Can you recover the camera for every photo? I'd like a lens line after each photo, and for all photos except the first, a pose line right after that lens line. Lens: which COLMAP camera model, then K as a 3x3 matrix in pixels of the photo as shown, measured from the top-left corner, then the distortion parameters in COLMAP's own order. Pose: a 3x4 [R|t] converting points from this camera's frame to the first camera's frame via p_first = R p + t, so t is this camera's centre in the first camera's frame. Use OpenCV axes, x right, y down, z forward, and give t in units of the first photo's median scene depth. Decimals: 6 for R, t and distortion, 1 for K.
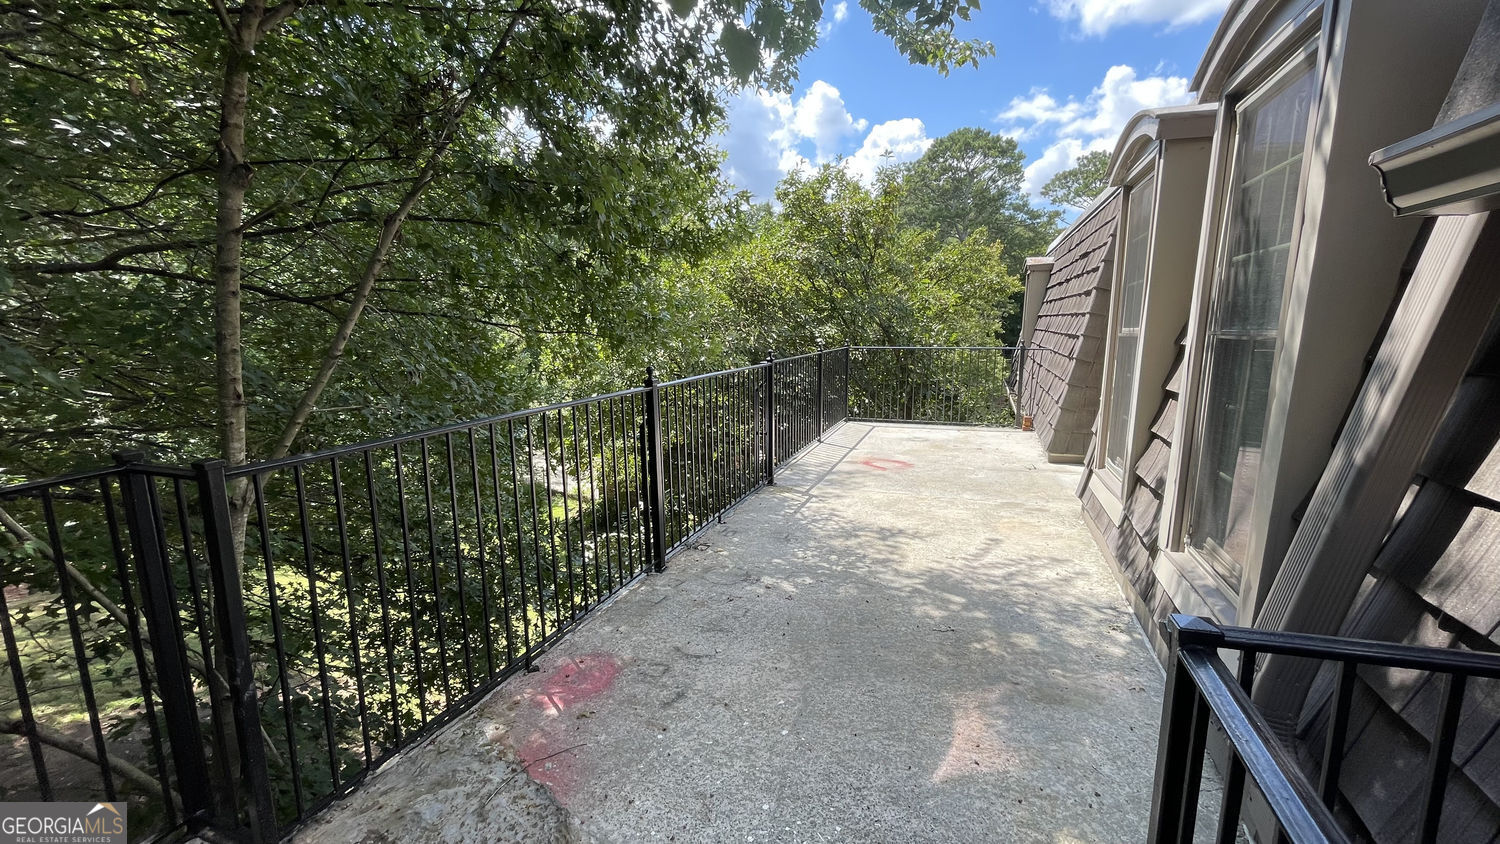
lens RADIAL K [[655.6, 0, 732.1], [0, 655.6, 417.8], [0, 0, 1]] dist [-0.000641, 0.000220]
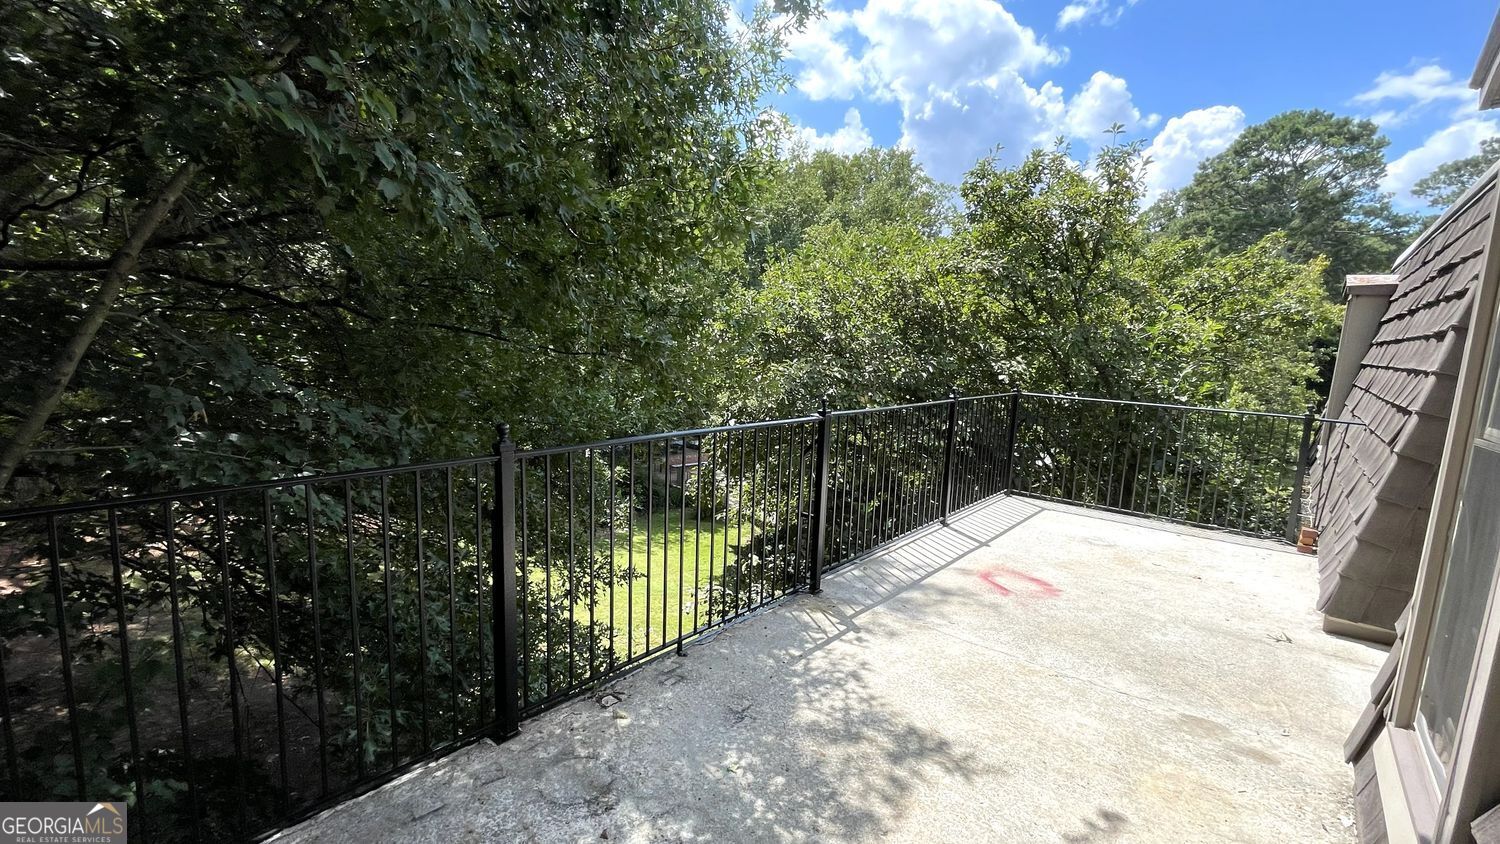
lens RADIAL K [[634.3, 0, 778.9], [0, 634.3, 409.0], [0, 0, 1]] dist [-0.007261, 0.000524]
pose [[0.934680, 0.087331, -0.344596, 0.142345], [-0.097640, 0.995142, -0.012639, -0.046030], [0.341818, 0.045460, 0.938666, 0.212824]]
